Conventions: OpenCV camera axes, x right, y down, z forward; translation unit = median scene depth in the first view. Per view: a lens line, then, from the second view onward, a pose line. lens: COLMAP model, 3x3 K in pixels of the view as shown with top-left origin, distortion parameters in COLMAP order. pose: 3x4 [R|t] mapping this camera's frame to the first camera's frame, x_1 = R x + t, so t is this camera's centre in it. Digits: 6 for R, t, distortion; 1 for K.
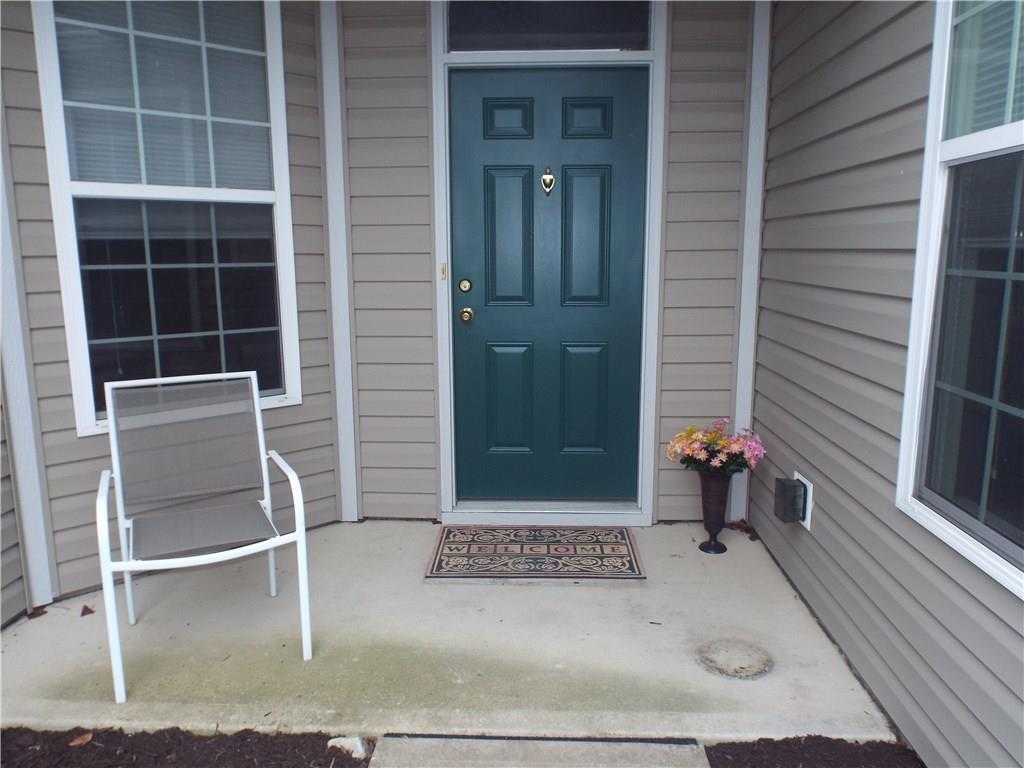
lens RADIAL K [[766.9, 0, 519.3], [0, 766.9, 387.9], [0, 0, 1]] dist [-0.000116, -0.021237]
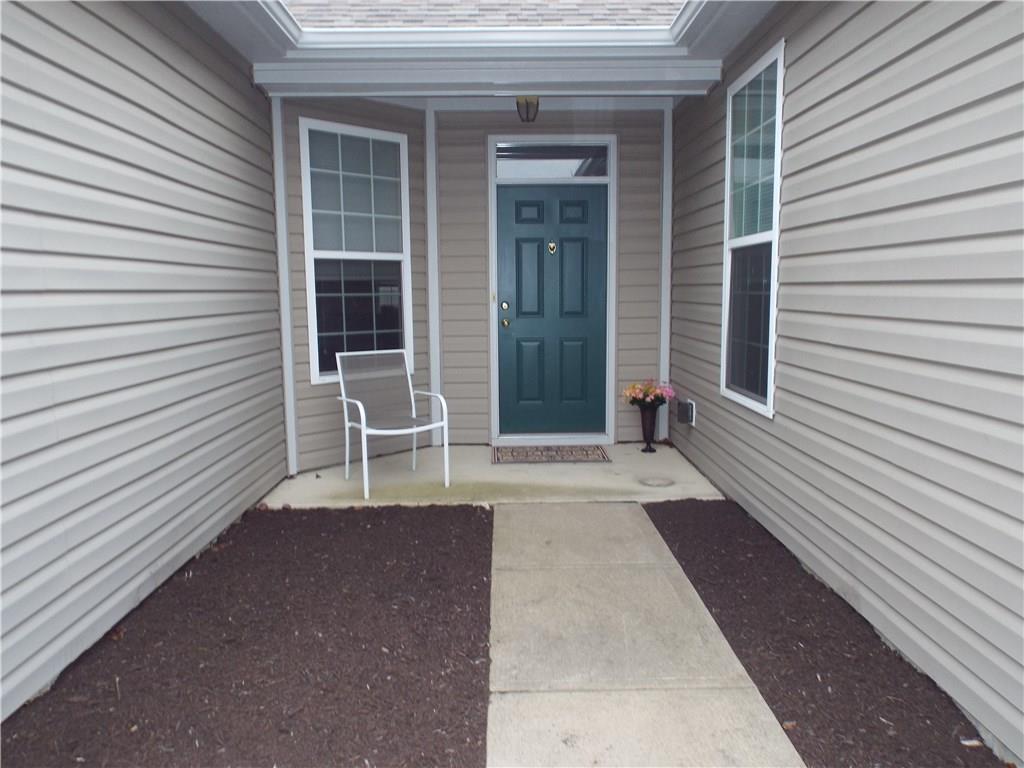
lens RADIAL K [[766.9, 0, 519.3], [0, 766.9, 387.9], [0, 0, 1]] dist [-0.000116, -0.021237]
pose [[0.998312, -0.011976, 0.056823, -0.151147], [0.014871, 0.998598, -0.050807, 0.152169], [-0.056134, 0.051566, 0.997091, -0.788651]]
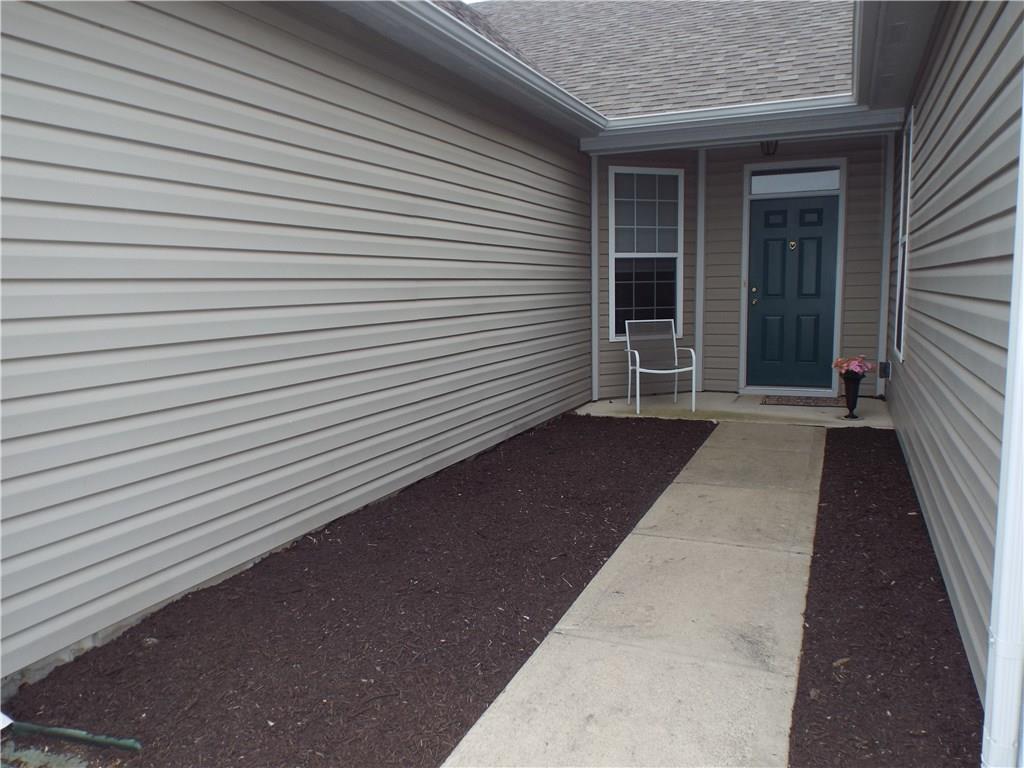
lens RADIAL K [[766.9, 0, 519.3], [0, 766.9, 387.9], [0, 0, 1]] dist [-0.000116, -0.021237]
pose [[0.934154, 0.034690, -0.355179, 0.109610], [-0.049239, 0.998274, -0.032003, 0.297436], [0.353456, 0.047385, 0.934250, -1.536704]]
